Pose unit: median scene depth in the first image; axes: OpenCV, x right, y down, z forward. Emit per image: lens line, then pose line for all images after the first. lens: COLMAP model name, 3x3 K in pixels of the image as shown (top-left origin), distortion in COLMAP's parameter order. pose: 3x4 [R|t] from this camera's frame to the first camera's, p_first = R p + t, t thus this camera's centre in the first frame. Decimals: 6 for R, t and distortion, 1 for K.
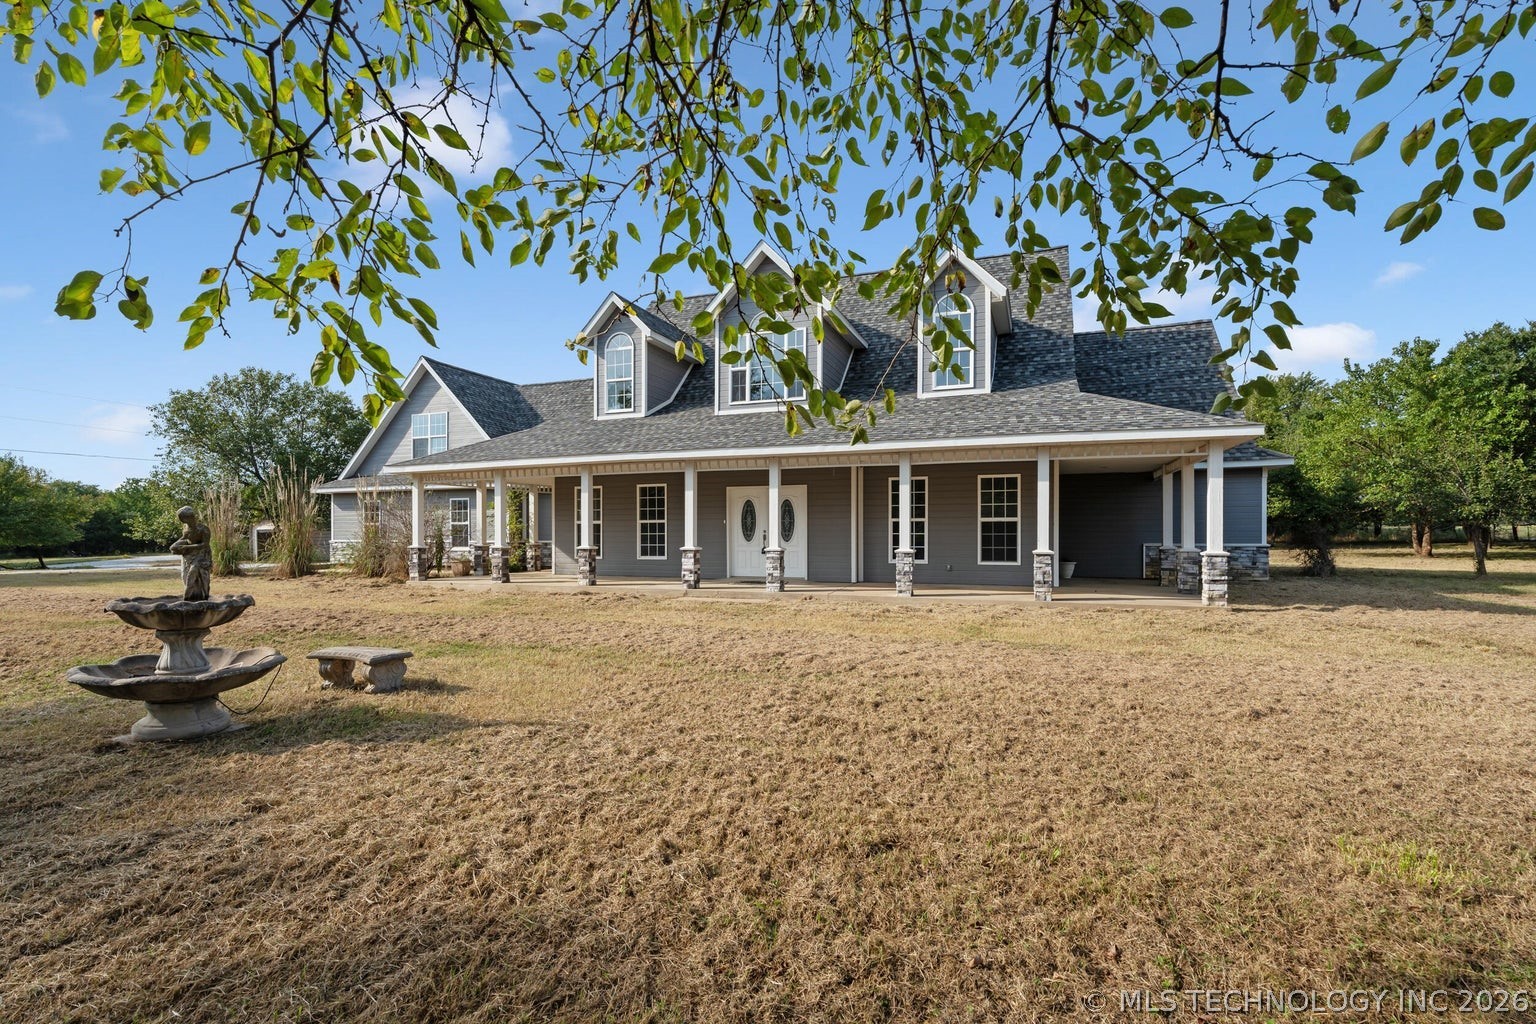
lens RADIAL K [[677.1, 0, 729.8], [0, 677.1, 540.5], [0, 0, 1]] dist [-0.003929, -0.001241]
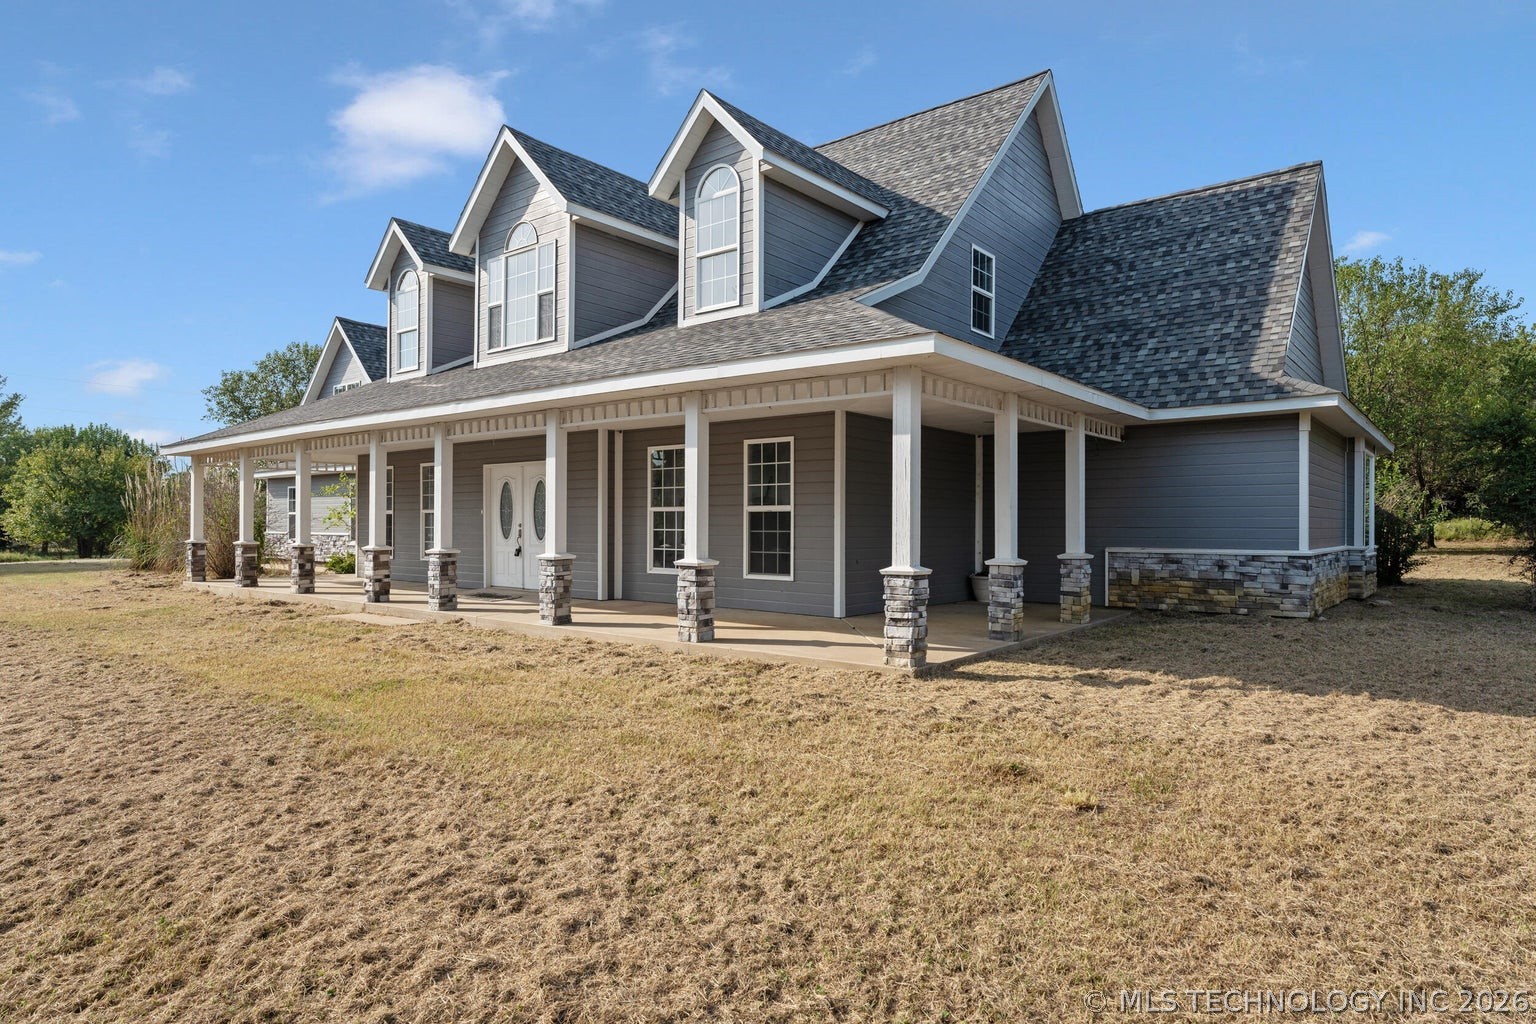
lens RADIAL K [[846.2, 0, 771.2], [0, 846.2, 510.1], [0, 0, 1]] dist [-0.000957, 0.001472]
pose [[0.955864, -0.001853, -0.293802, 0.590110], [-0.005140, 0.999722, -0.023028, -0.010325], [0.293763, 0.023522, 0.955589, 0.216975]]
